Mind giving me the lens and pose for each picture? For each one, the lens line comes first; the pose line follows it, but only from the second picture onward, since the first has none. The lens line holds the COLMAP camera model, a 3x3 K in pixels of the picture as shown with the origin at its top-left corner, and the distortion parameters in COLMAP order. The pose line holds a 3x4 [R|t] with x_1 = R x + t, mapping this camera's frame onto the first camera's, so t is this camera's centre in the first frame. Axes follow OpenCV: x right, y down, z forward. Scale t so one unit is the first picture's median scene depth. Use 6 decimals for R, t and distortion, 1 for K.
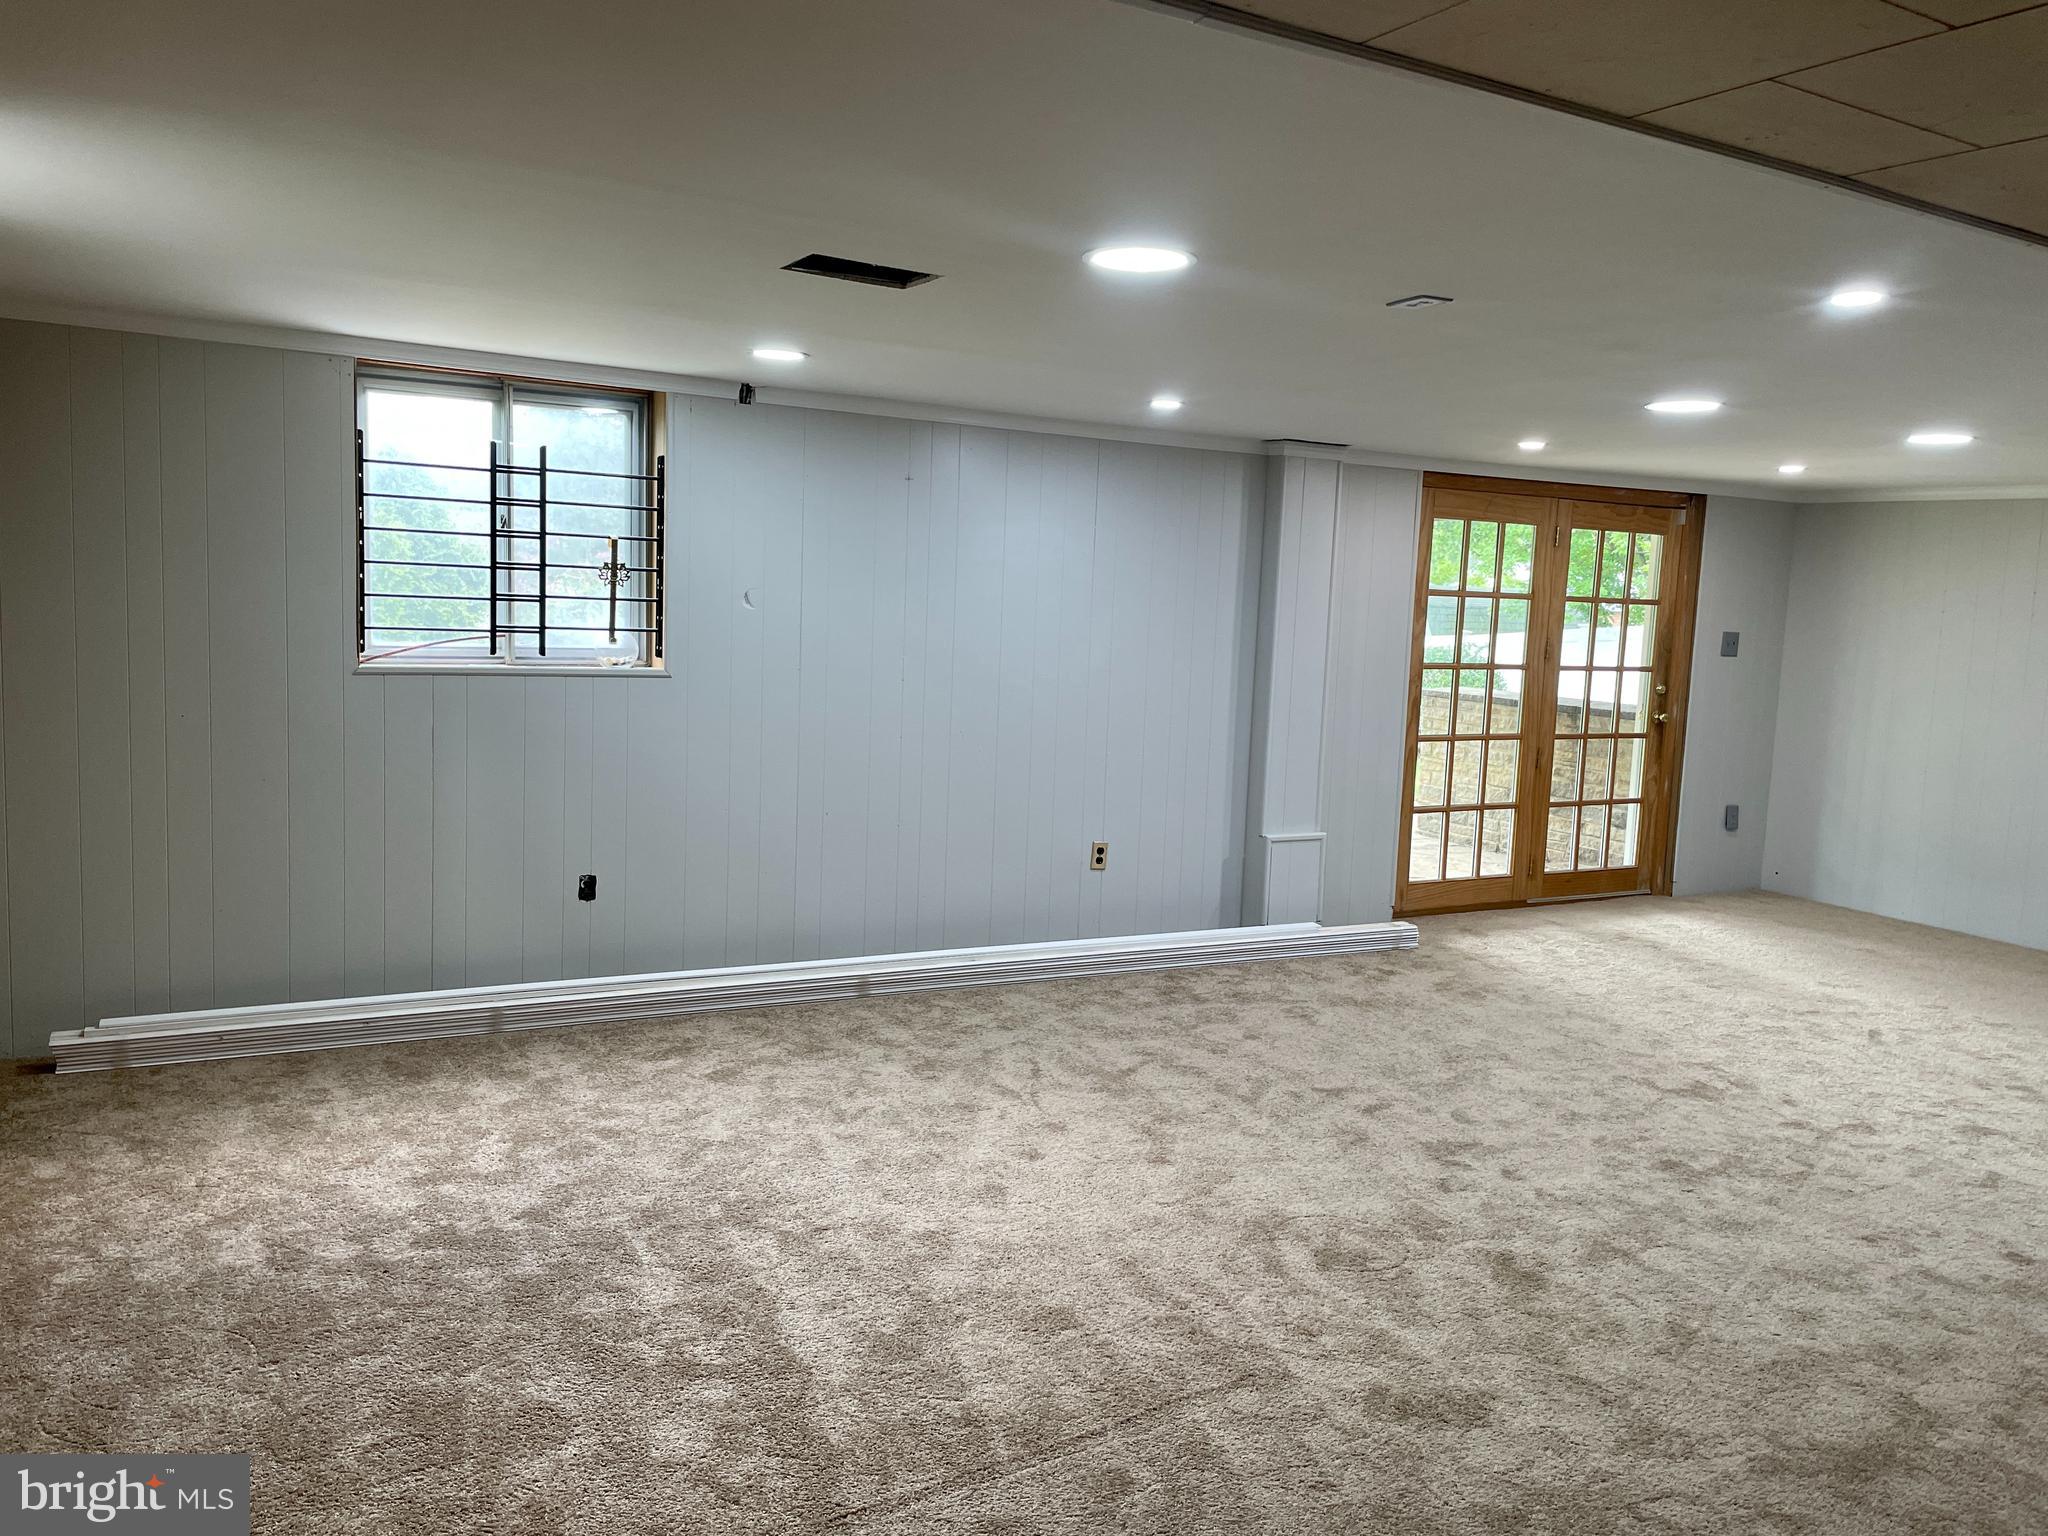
lens RADIAL K [[1506.7, 0, 1034.4], [0, 1506.7, 752.8], [0, 0, 1]] dist [0.101576, -0.126211]
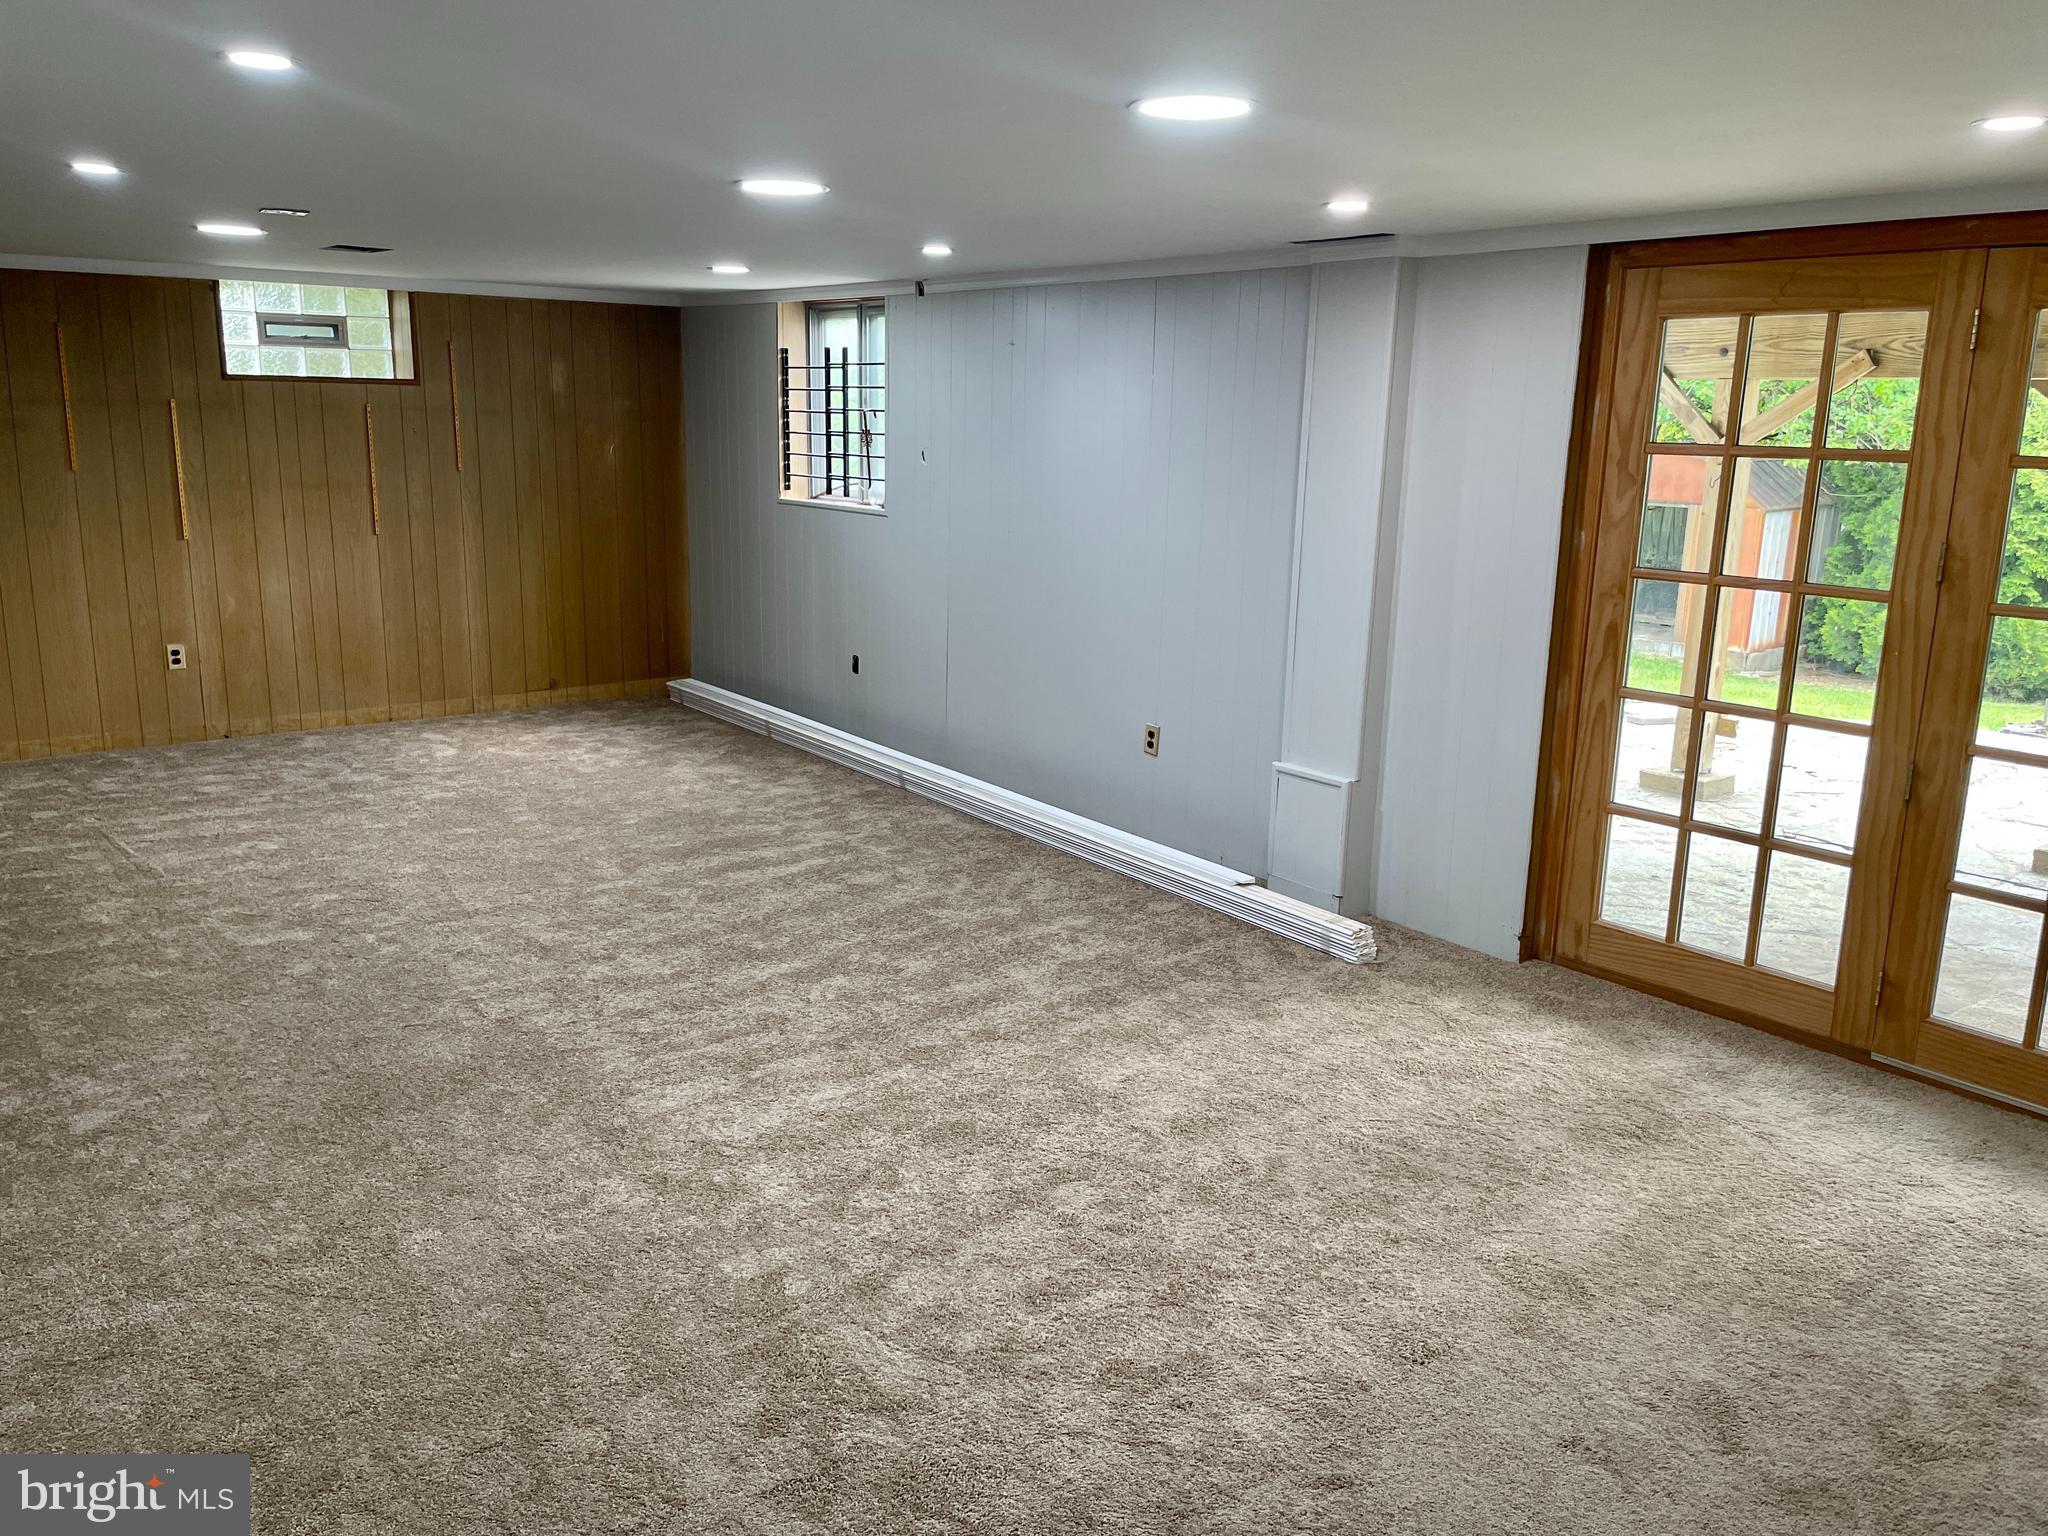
lens RADIAL K [[1506.7, 0, 1034.4], [0, 1506.7, 752.8], [0, 0, 1]] dist [0.101576, -0.126211]
pose [[0.176461, 0.176259, -0.968398, 0.805465], [-0.126268, 0.979761, 0.155318, -0.050863], [0.976175, 0.094870, 0.195145, 0.651039]]
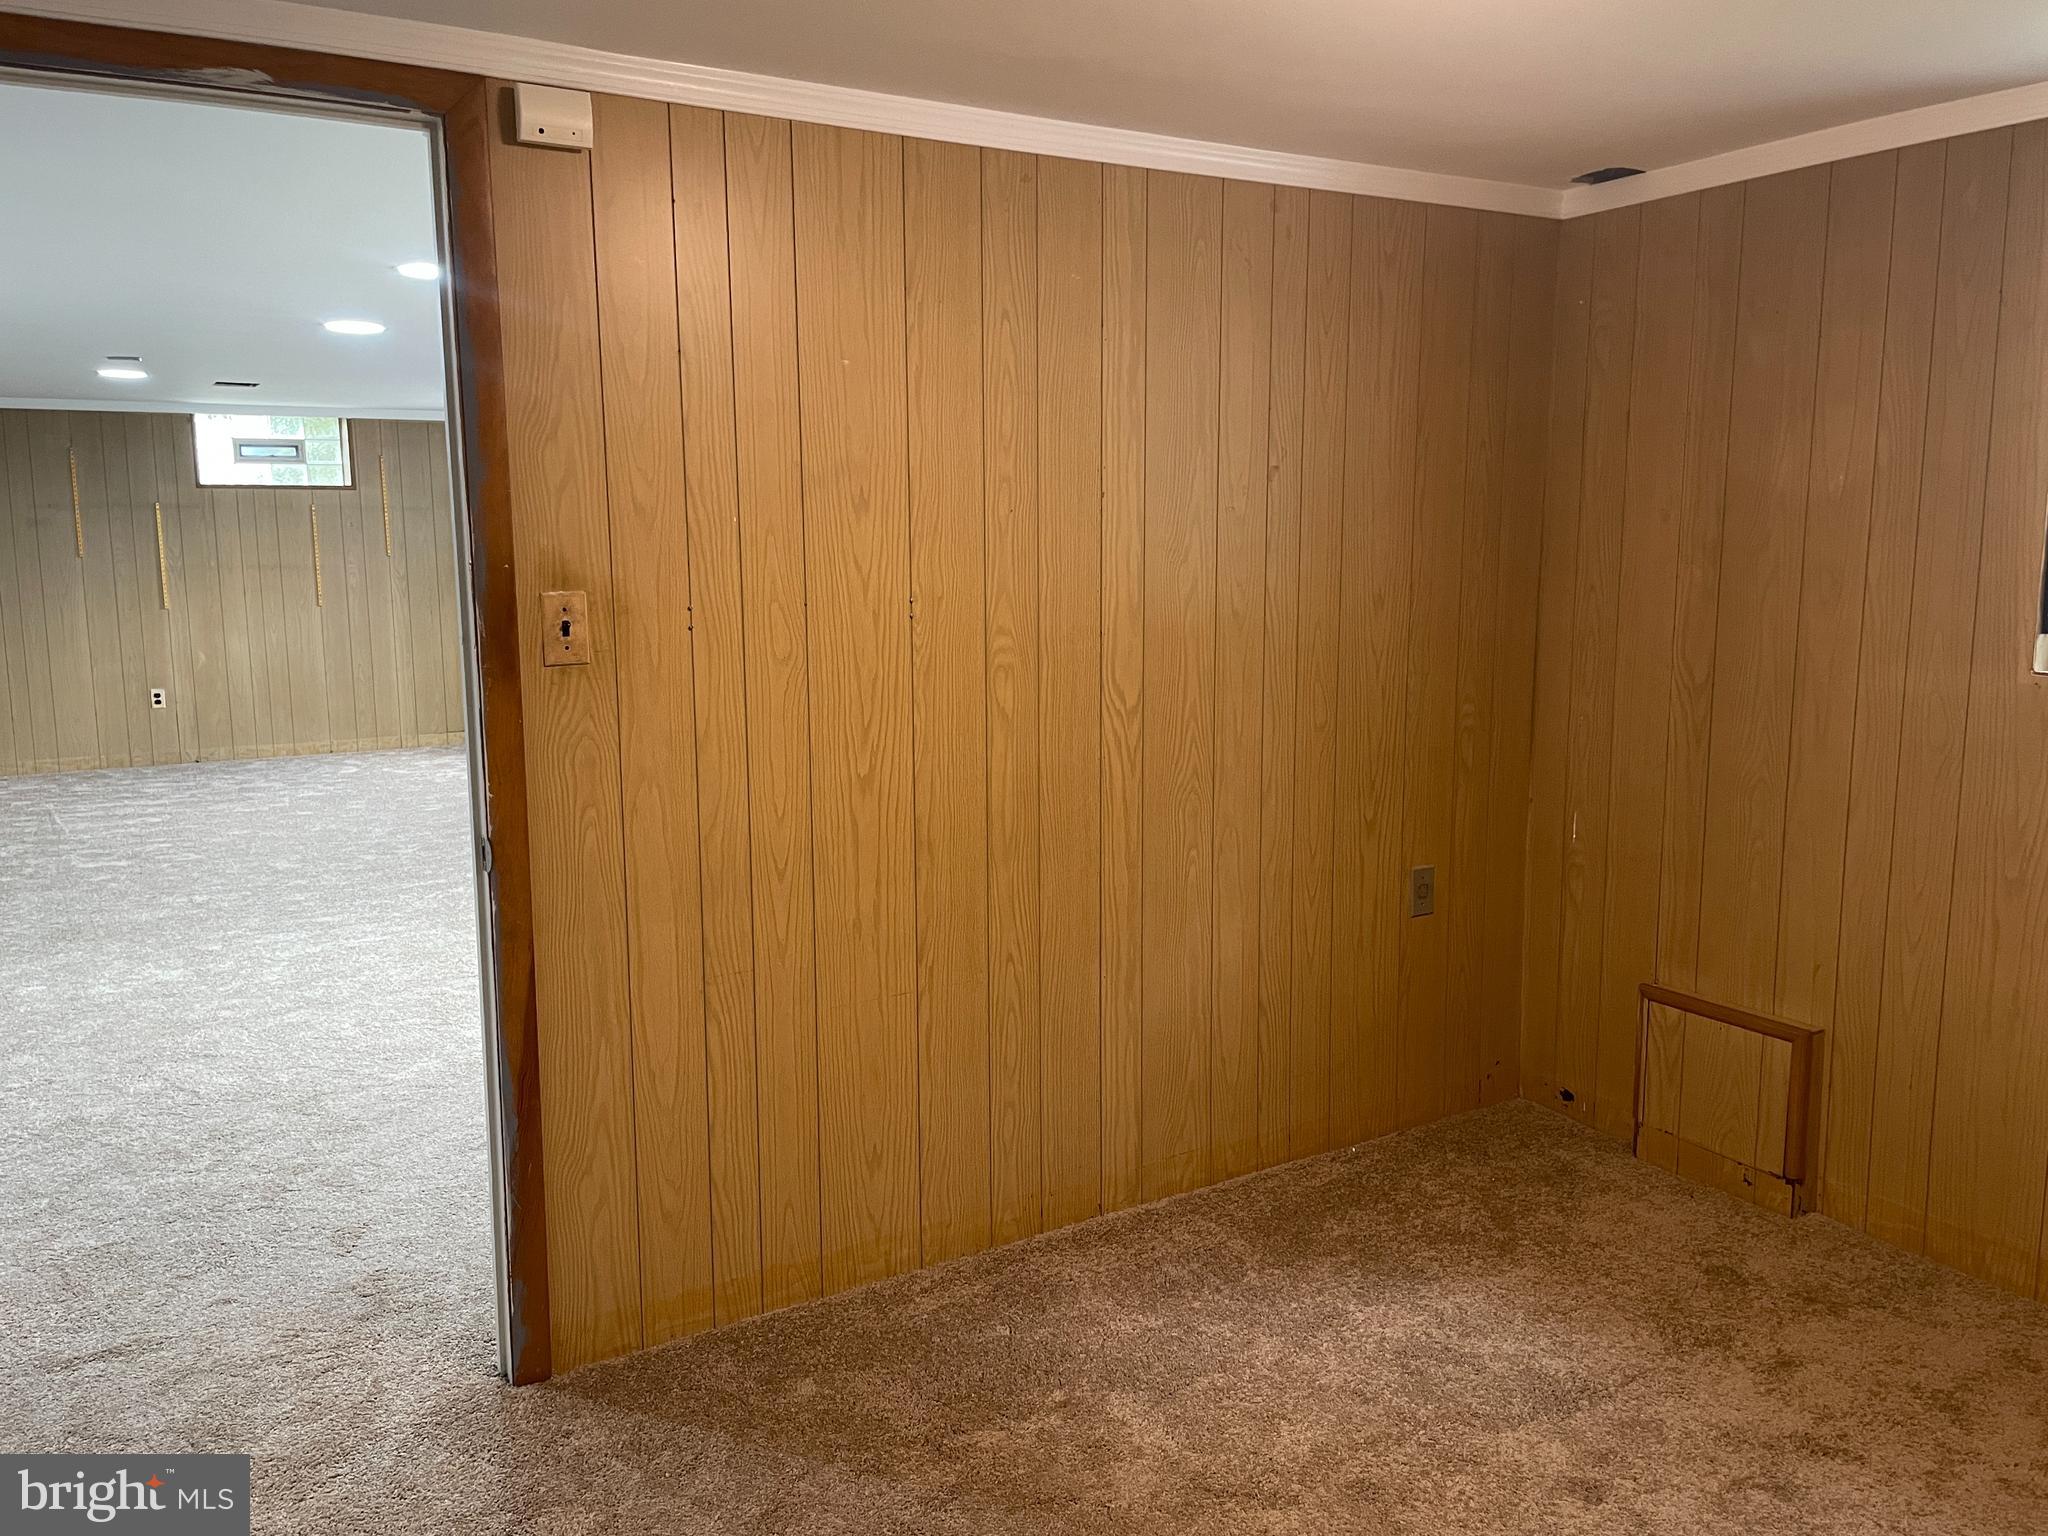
lens RADIAL K [[1506.7, 0, 1034.4], [0, 1506.7, 752.8], [0, 0, 1]] dist [0.101576, -0.126211]
pose [[0.044218, 0.098974, -0.994107, 1.059088], [-0.106398, 0.989887, 0.093821, -0.042209], [0.993340, 0.101623, 0.054302, 0.965278]]
